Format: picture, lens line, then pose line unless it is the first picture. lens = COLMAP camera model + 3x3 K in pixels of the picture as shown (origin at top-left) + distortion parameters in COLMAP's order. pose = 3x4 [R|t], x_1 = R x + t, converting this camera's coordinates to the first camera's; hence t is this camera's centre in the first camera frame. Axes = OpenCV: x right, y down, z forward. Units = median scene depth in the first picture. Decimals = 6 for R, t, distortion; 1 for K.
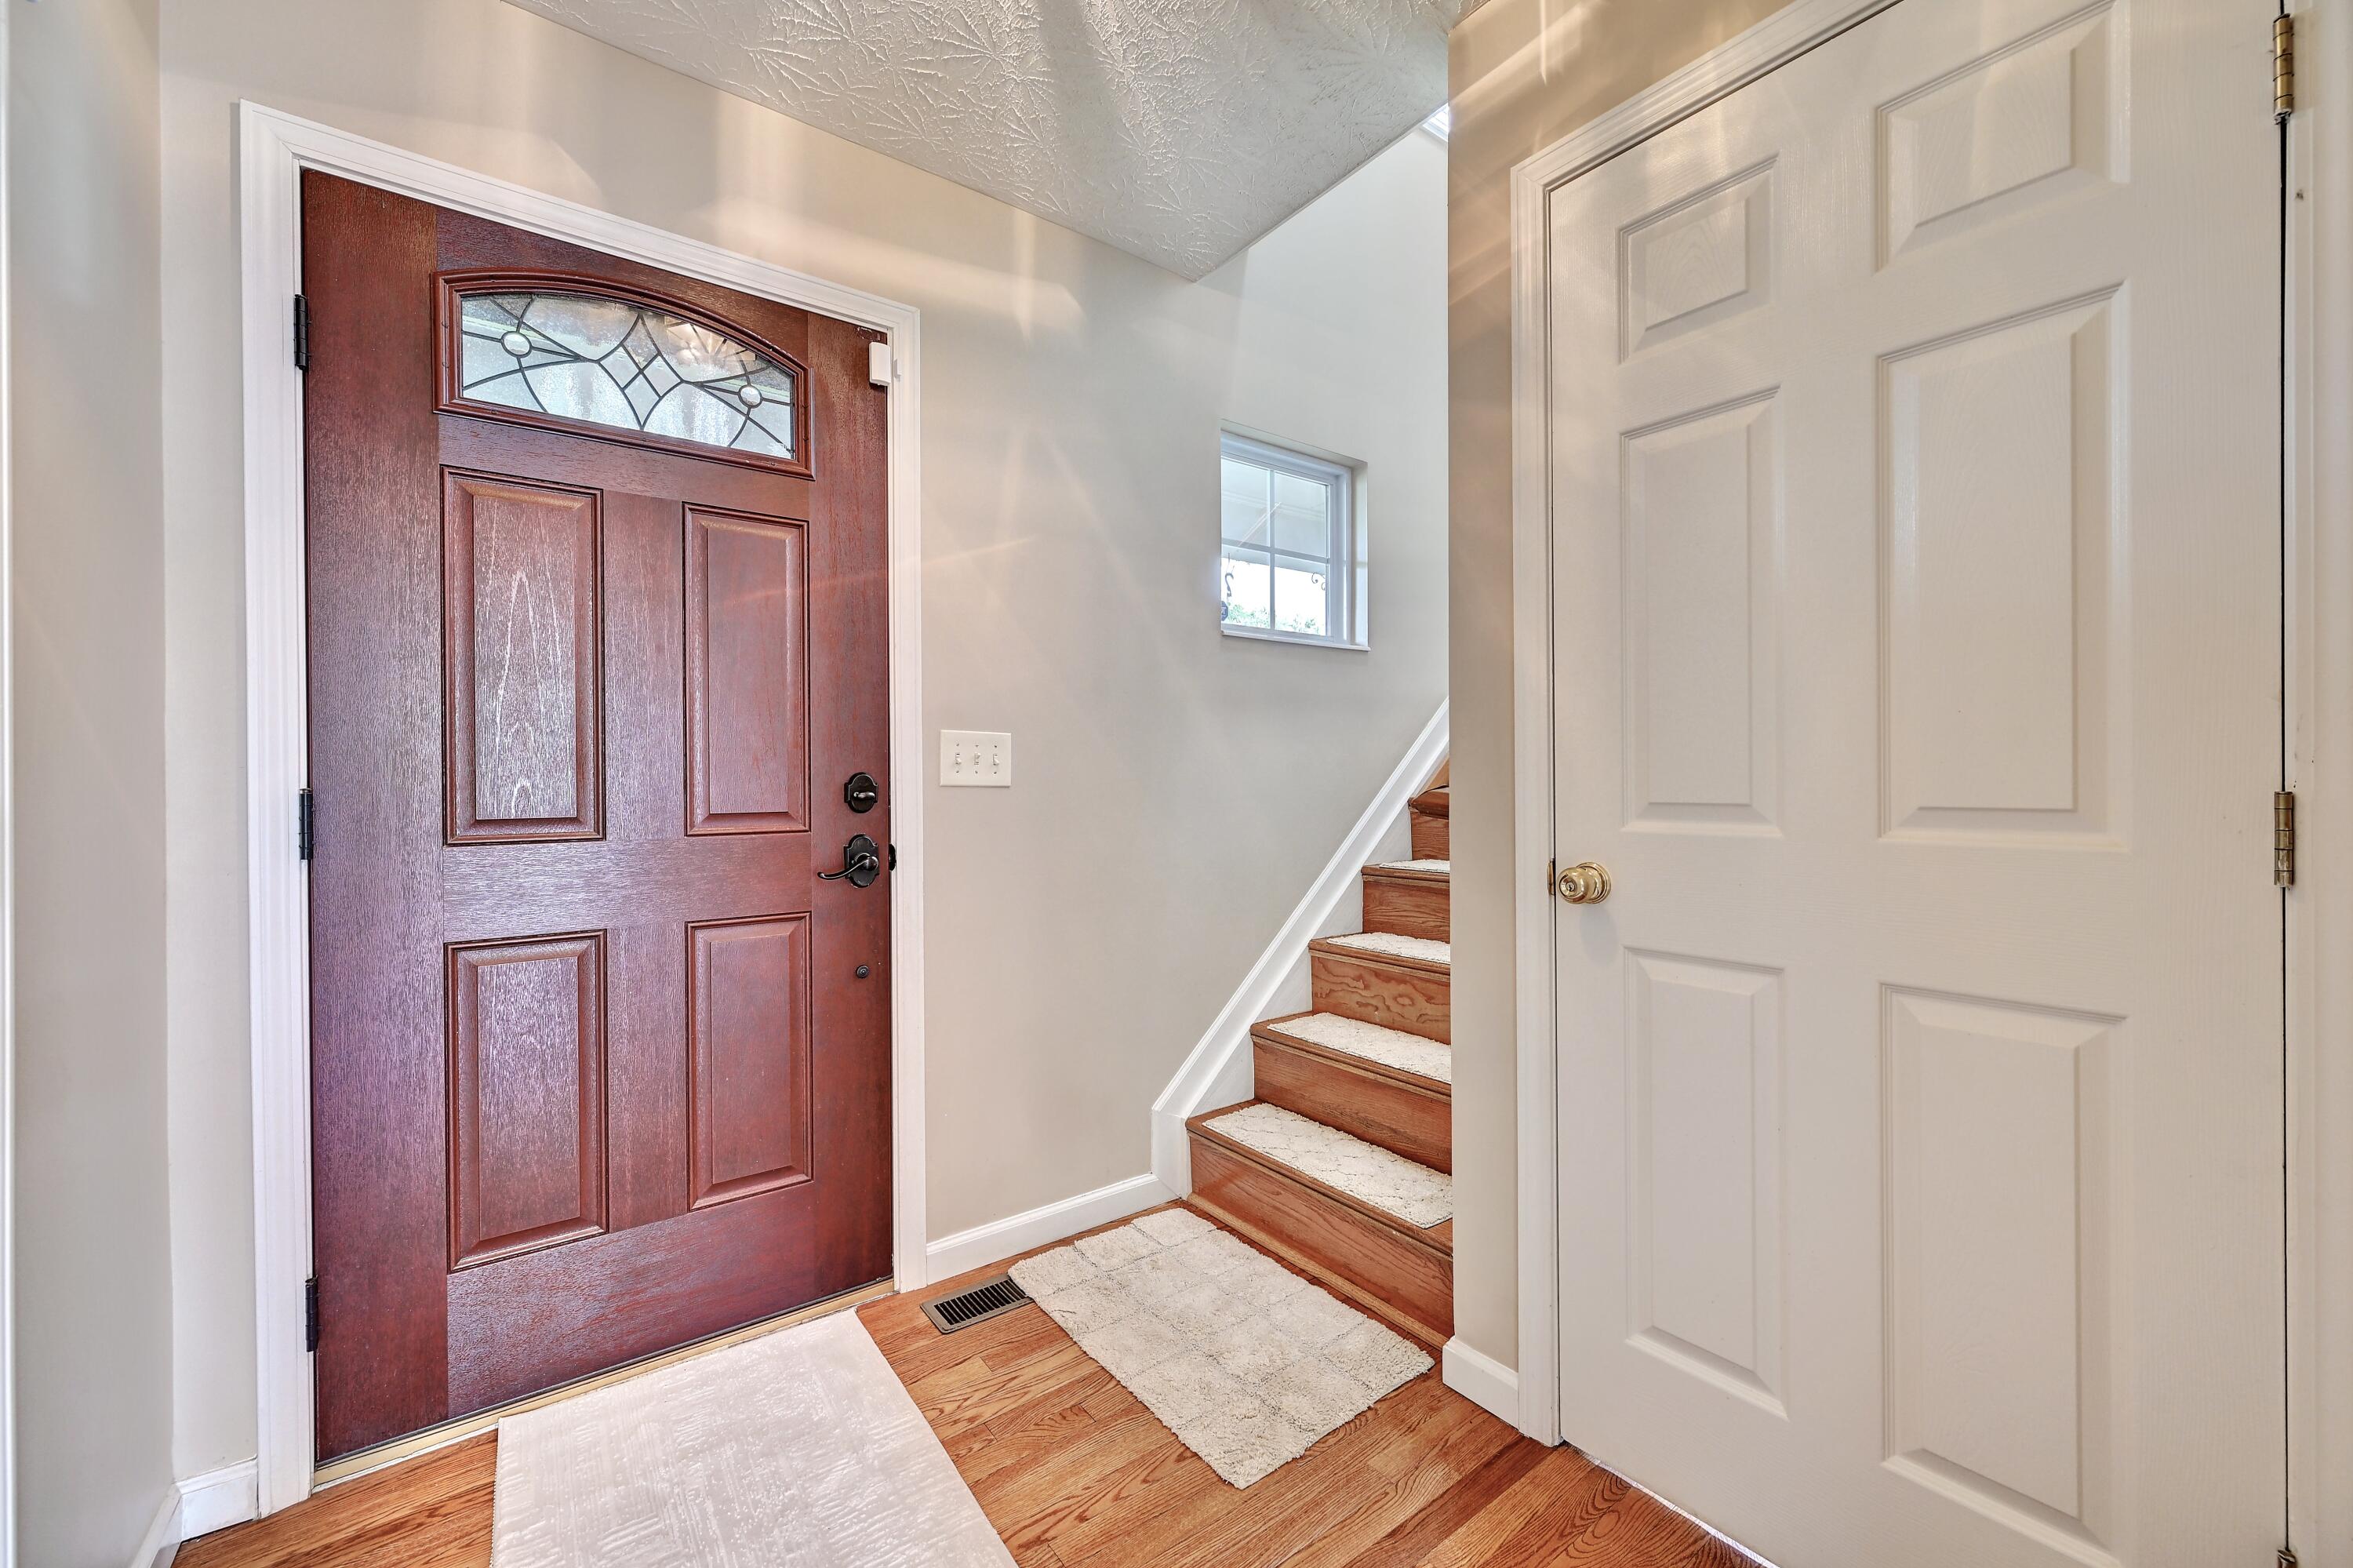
lens RADIAL K [[935.2, 0, 1176.5], [0, 935.2, 784.0], [0, 0, 1]] dist [0.000636, -0.000085]
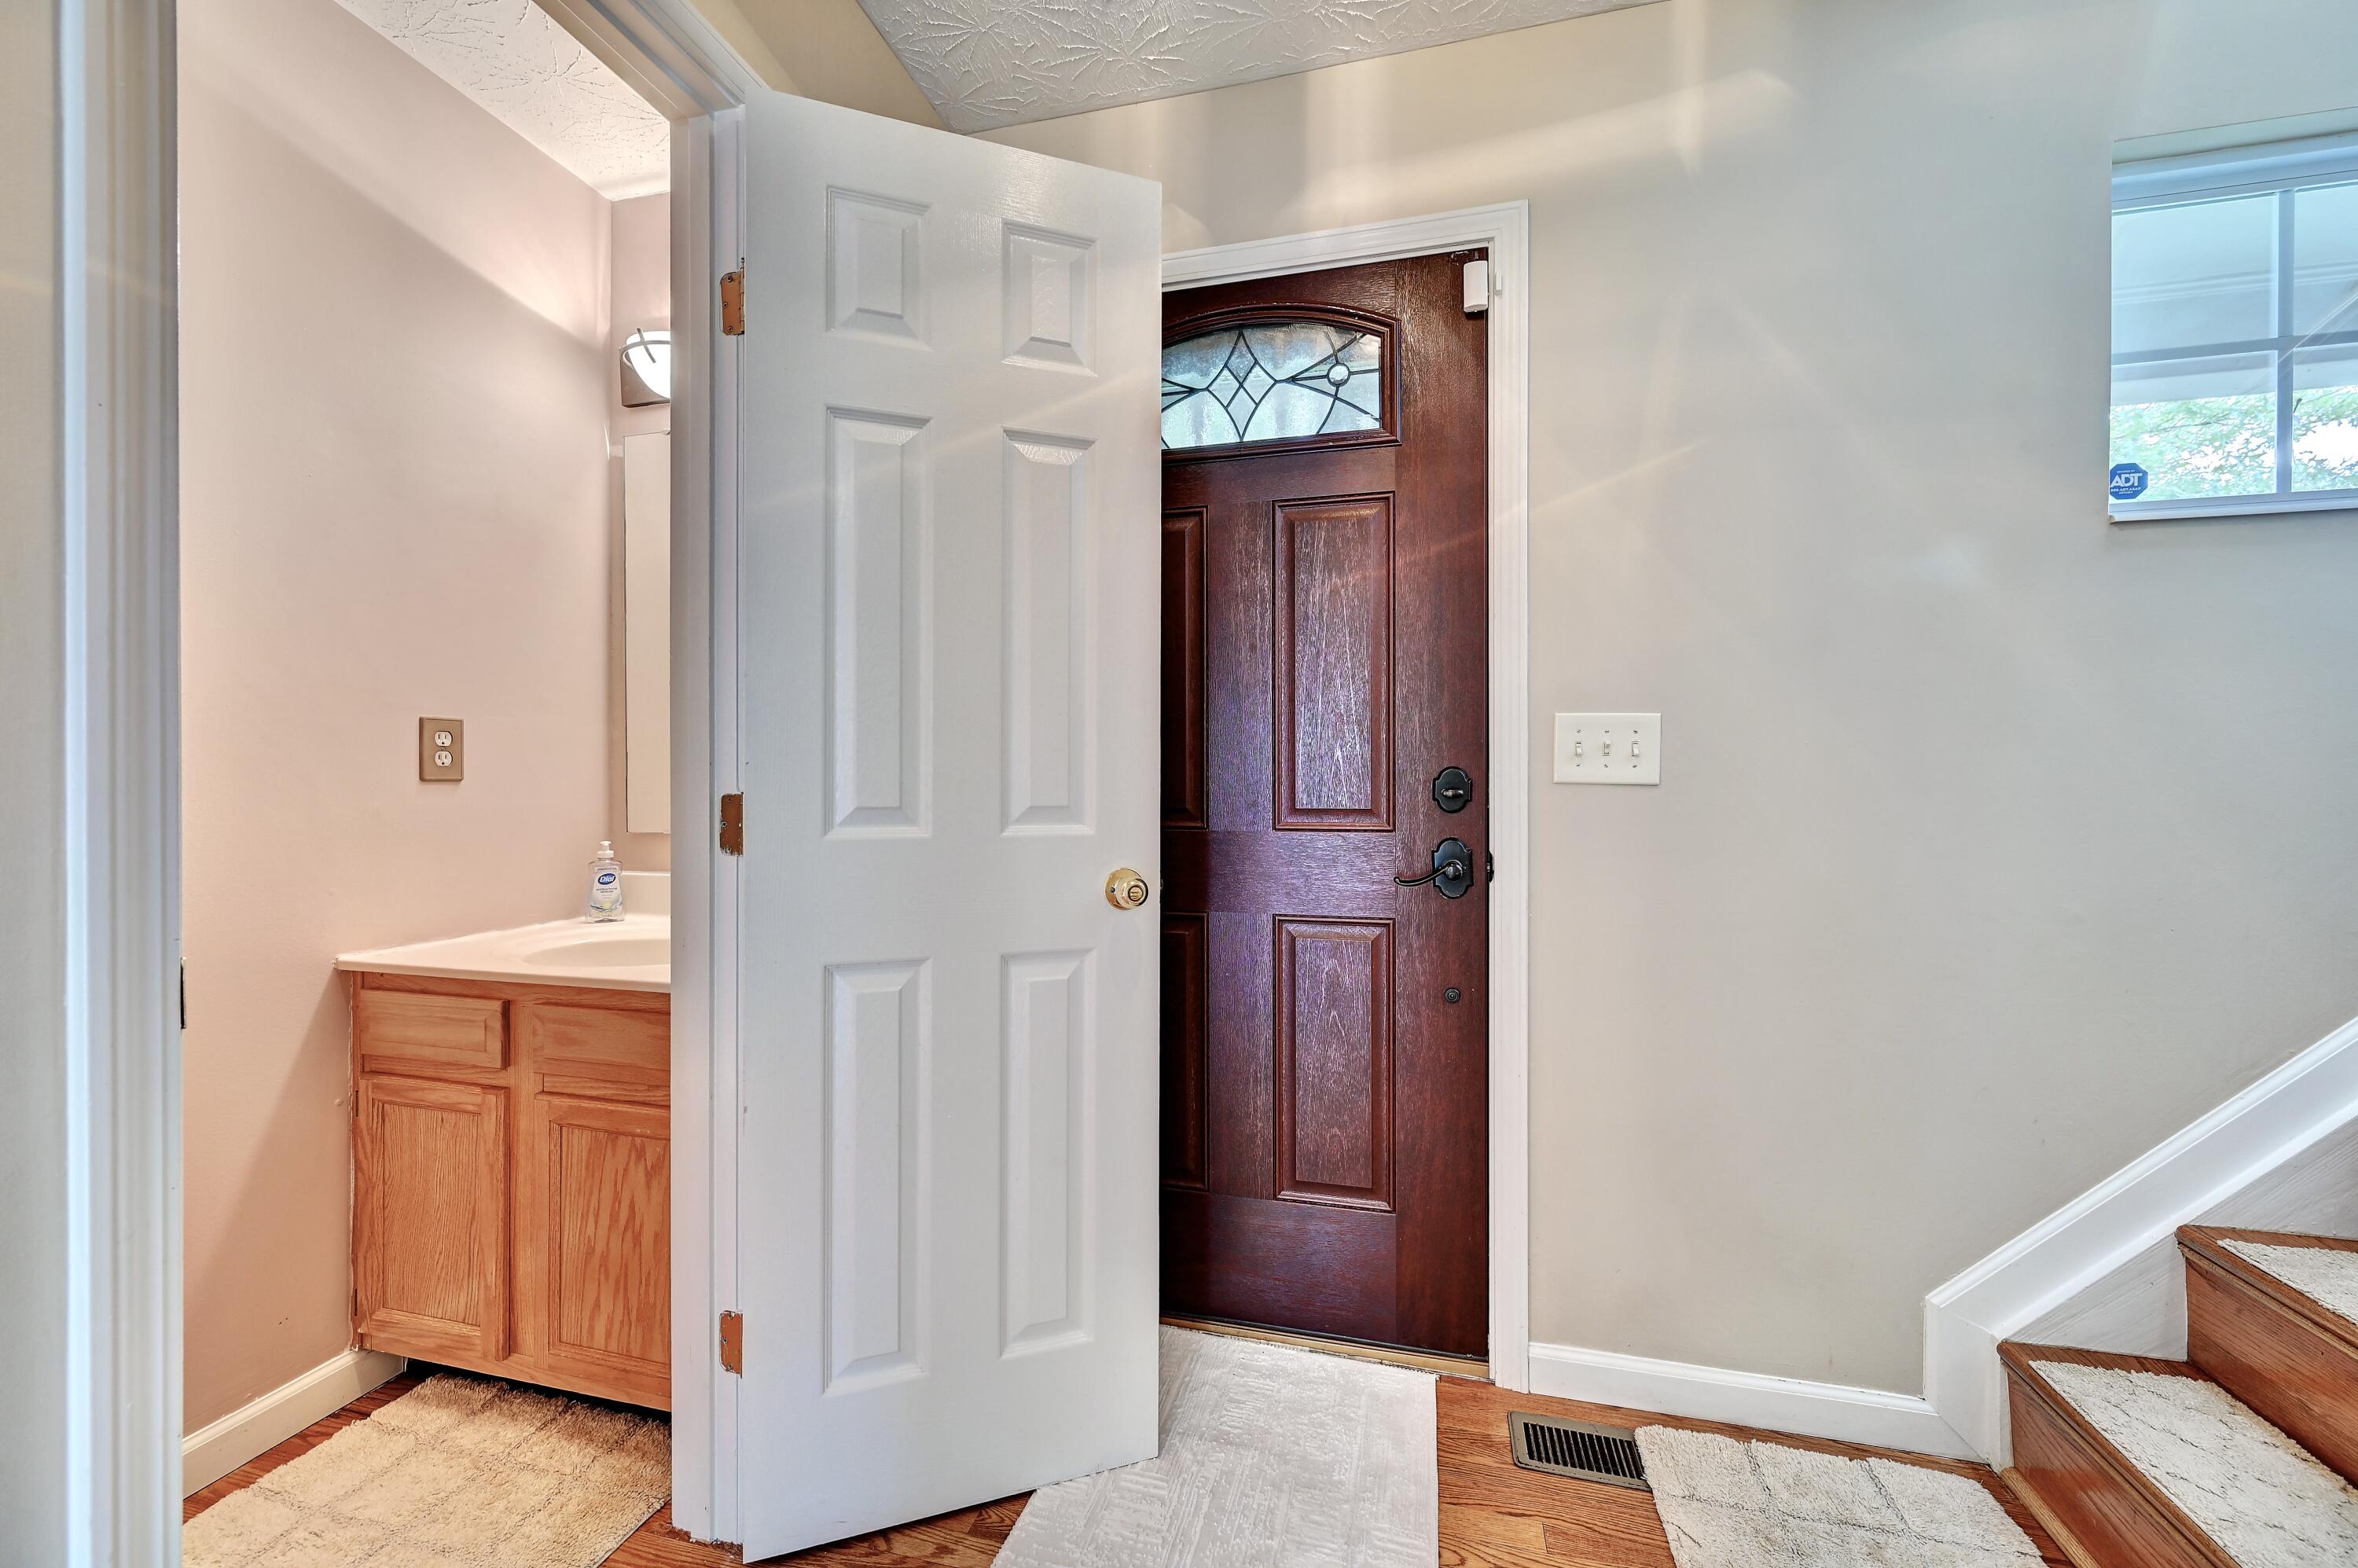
lens RADIAL K [[926.8, 0, 1179.0], [0, 926.8, 784.0], [0, 0, 1]] dist [0.000082, 0.000561]
pose [[0.621685, 0.009889, -0.783205, 0.176807], [-0.007625, 0.999949, 0.006574, 0.000272], [0.783230, 0.001885, 0.621729, 0.259747]]
